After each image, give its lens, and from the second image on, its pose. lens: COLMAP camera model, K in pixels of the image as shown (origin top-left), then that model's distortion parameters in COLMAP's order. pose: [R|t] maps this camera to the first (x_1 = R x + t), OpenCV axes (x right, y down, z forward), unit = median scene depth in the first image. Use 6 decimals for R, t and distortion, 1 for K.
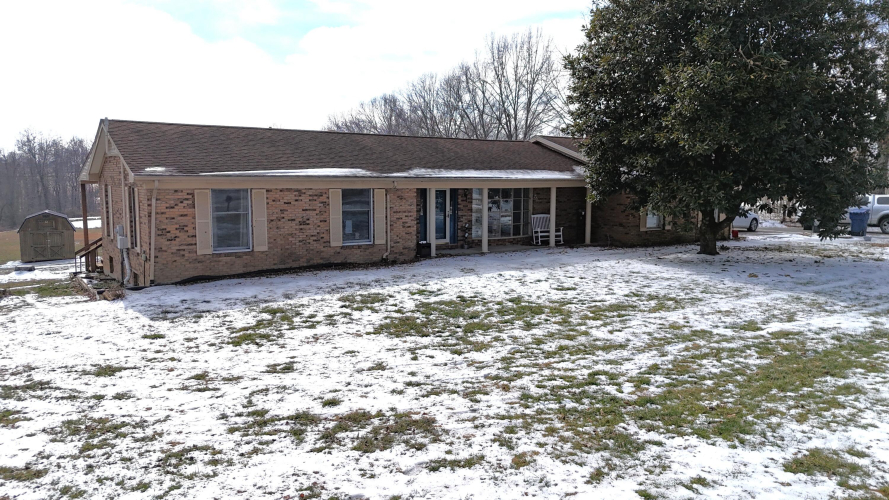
lens RADIAL K [[653.2, 0, 444.5], [0, 653.2, 250.0], [0, 0, 1]] dist [0.081723, -0.101464]
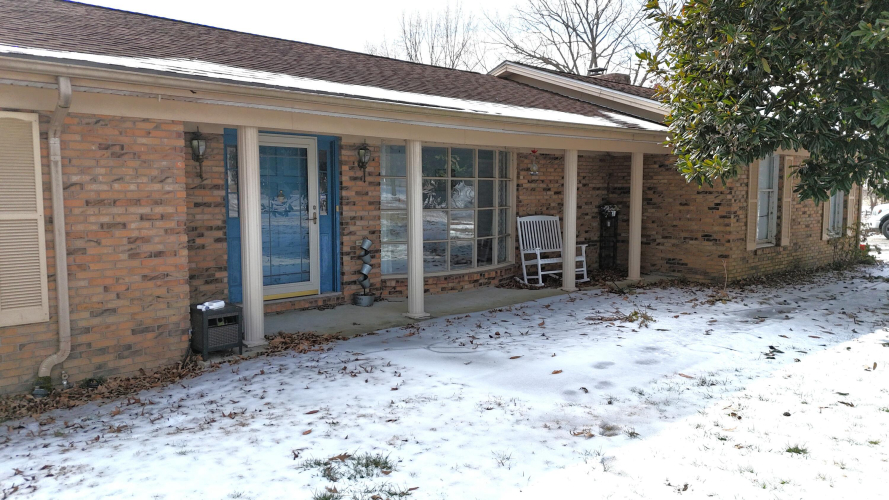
lens RADIAL K [[653.2, 0, 444.5], [0, 653.2, 250.0], [0, 0, 1]] dist [0.081723, -0.101464]
pose [[0.990780, -0.014170, 0.134734, 0.034288], [0.016175, 0.999774, -0.013798, -0.034366], [-0.134508, 0.015850, 0.990786, 0.756556]]
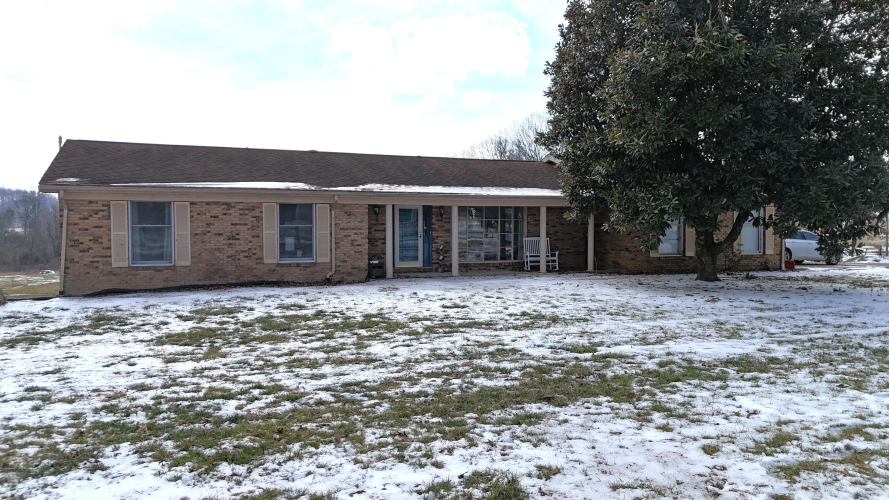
lens RADIAL K [[653.2, 0, 444.5], [0, 653.2, 250.0], [0, 0, 1]] dist [0.081723, -0.101464]
pose [[0.978247, 0.004767, -0.207387, 0.281176], [-0.019041, 0.997579, -0.066885, 0.034195], [0.206566, 0.069379, 0.975970, 0.125401]]
